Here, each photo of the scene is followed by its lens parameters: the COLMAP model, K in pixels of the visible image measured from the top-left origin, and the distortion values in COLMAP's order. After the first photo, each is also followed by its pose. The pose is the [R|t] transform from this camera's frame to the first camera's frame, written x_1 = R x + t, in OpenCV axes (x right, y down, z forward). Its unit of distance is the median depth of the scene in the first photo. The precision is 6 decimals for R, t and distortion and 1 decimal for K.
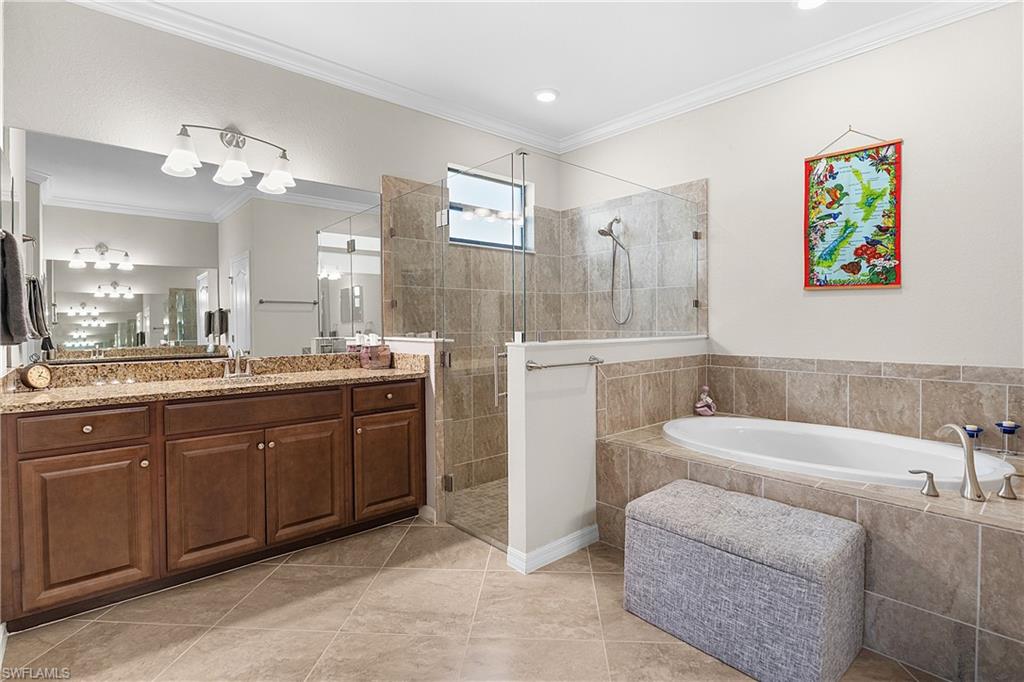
lens RADIAL K [[491.7, 0, 512.9], [0, 491.7, 330.0], [0, 0, 1]] dist [-0.030165, -0.000068]
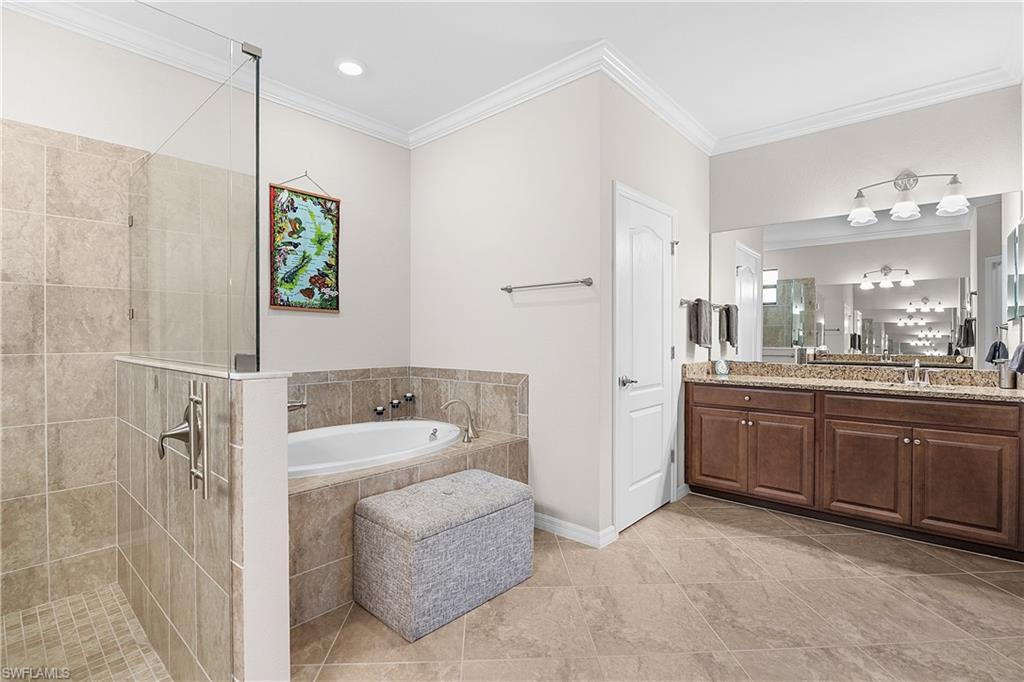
lens RADIAL K [[473.8, 0, 512.0], [0, 473.8, 341.0], [0, 0, 1]] dist [-0.016710, -0.000604]
pose [[-0.117204, -0.004049, 0.993100, -0.502222], [0.014940, 0.999871, 0.005839, -0.010764], [-0.992995, 0.015522, -0.117128, 0.649273]]
